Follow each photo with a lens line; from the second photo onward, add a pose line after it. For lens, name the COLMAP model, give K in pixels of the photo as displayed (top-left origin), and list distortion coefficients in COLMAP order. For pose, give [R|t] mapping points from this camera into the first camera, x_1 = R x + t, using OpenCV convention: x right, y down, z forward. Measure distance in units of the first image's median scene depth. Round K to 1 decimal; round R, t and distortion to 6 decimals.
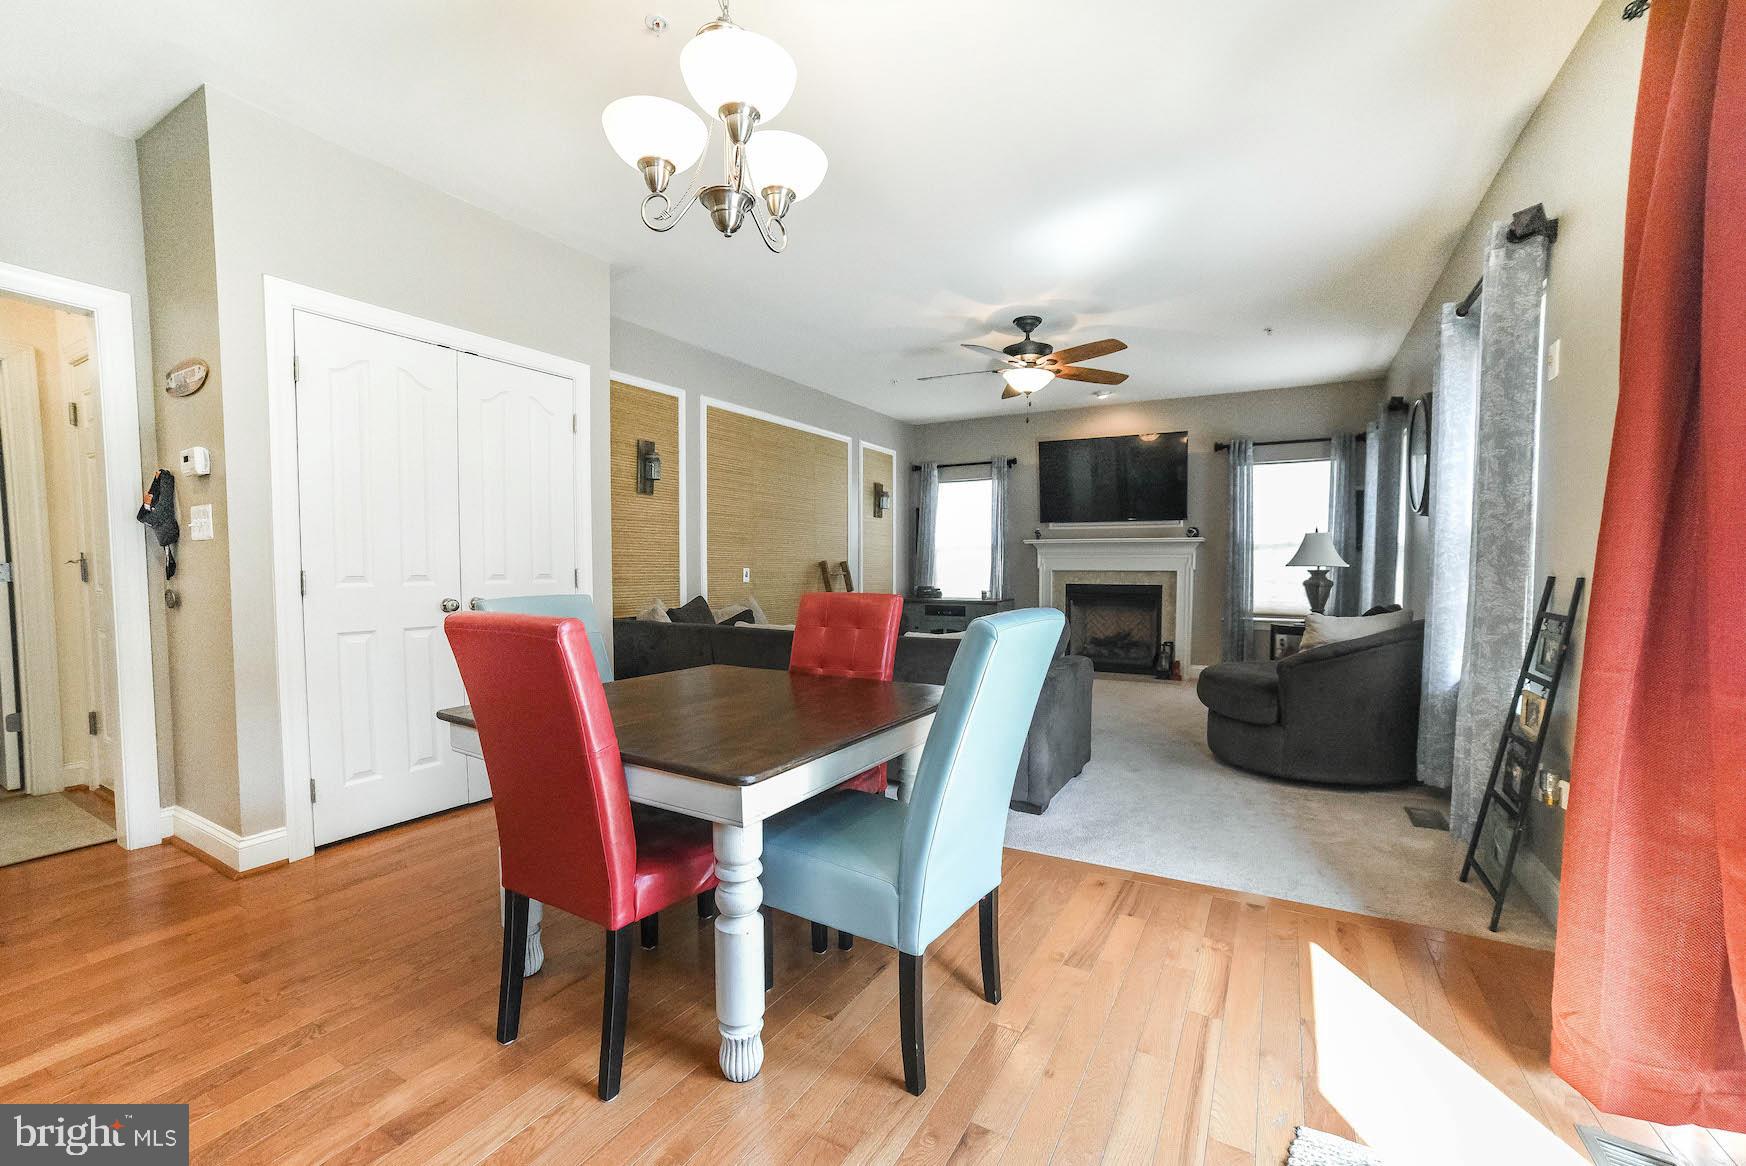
lens RADIAL K [[735.5, 0, 883.7], [0, 735.5, 597.6], [0, 0, 1]] dist [-0.009103, 0.002172]
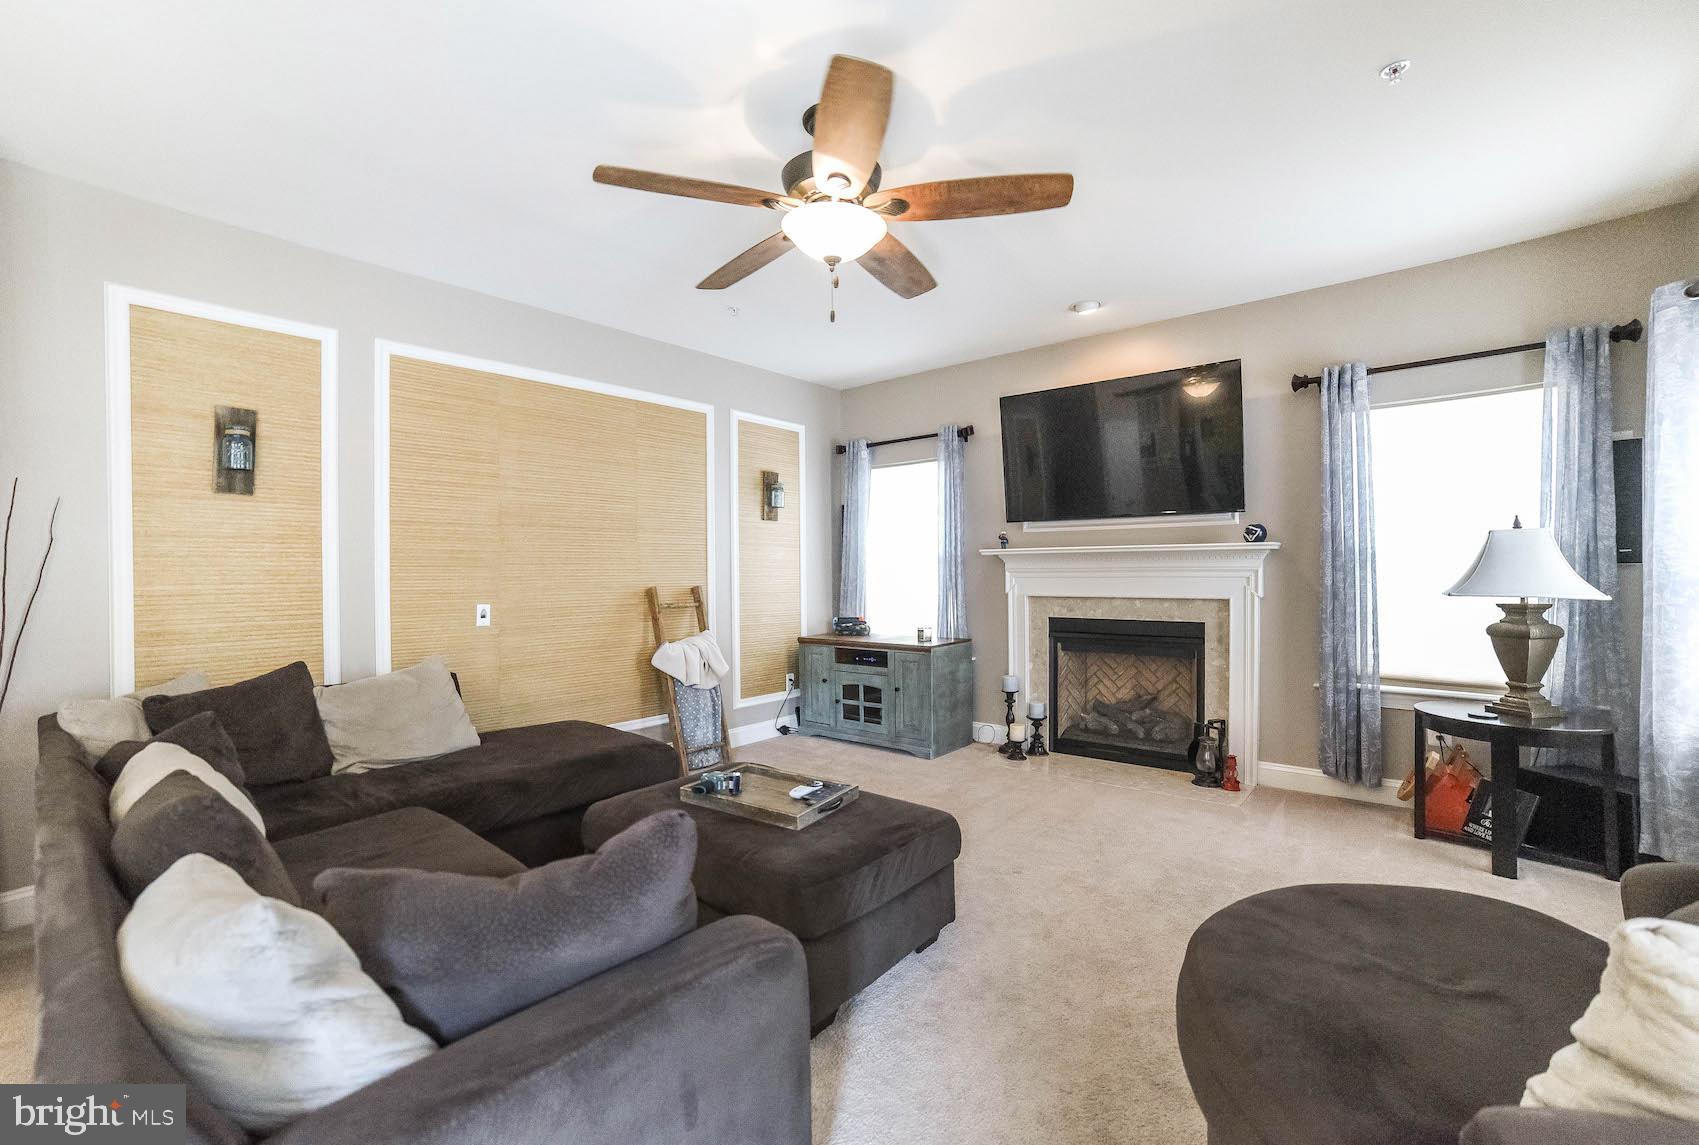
lens RADIAL K [[715.7, 0, 836.4], [0, 715.7, 571.7], [0, 0, 1]] dist [-0.009103, 0.002172]
pose [[0.979372, -0.011103, -0.201763, 0.206274], [0.003422, 0.999257, -0.038377, -0.037083], [0.202039, 0.036895, 0.978682, 0.378407]]
